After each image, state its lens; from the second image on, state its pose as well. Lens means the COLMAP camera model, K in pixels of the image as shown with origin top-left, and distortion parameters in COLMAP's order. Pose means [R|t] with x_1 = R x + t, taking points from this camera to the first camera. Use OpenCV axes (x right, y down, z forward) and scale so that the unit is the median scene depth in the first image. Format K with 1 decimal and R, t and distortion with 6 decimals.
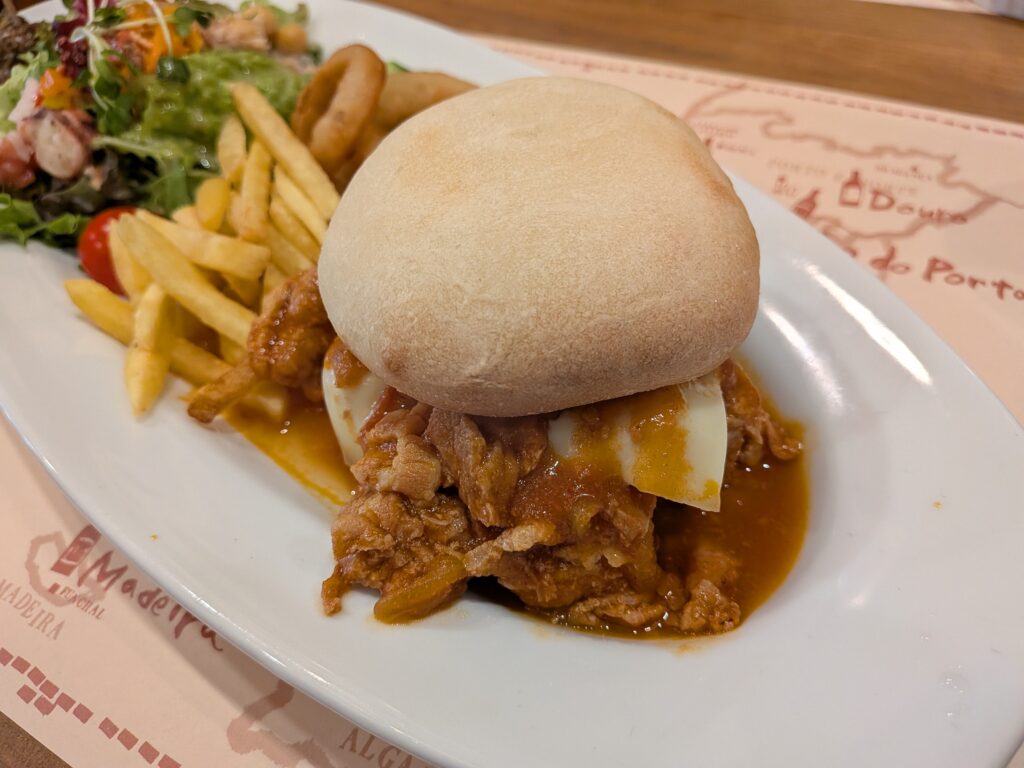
lens RADIAL K [[786.5, 0, 512.0], [0, 786.5, 384.0], [0, 0, 1]] dist [-0.000898, -0.058372]
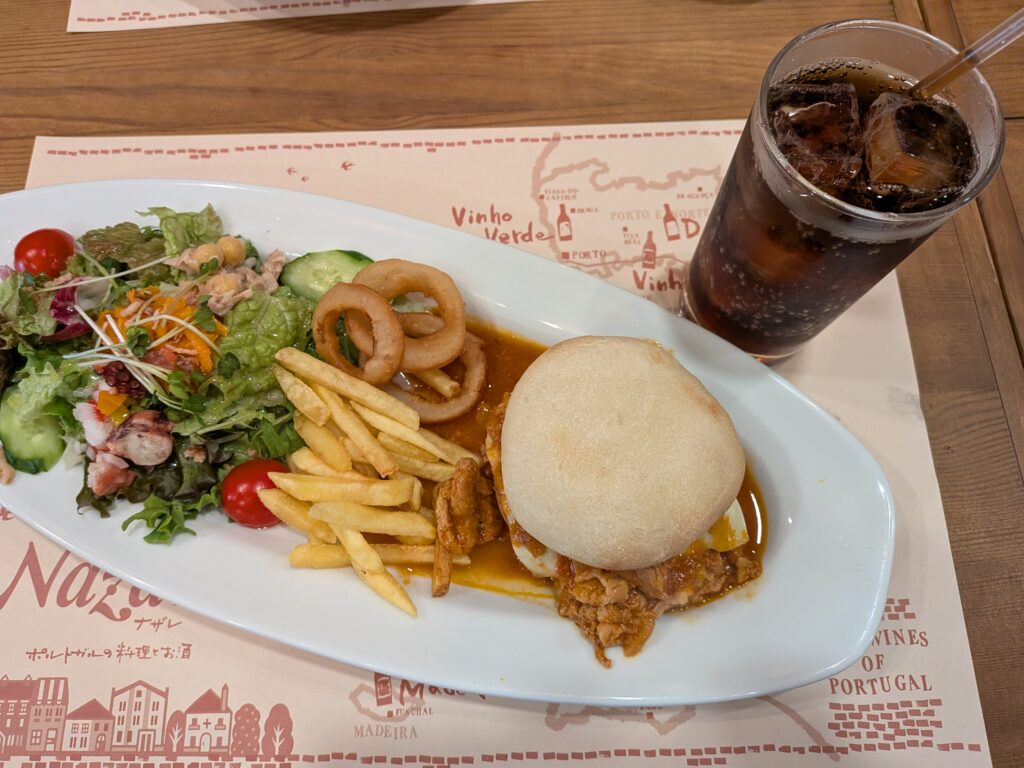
lens RADIAL K [[786.5, 0, 512.0], [0, 786.5, 384.0], [0, 0, 1]] dist [-0.000898, -0.058372]
pose [[0.859570, -0.445283, 0.250724, -0.439145], [0.331191, 0.859073, 0.390264, -0.853631], [-0.389168, -0.252422, 0.885907, -0.385250]]
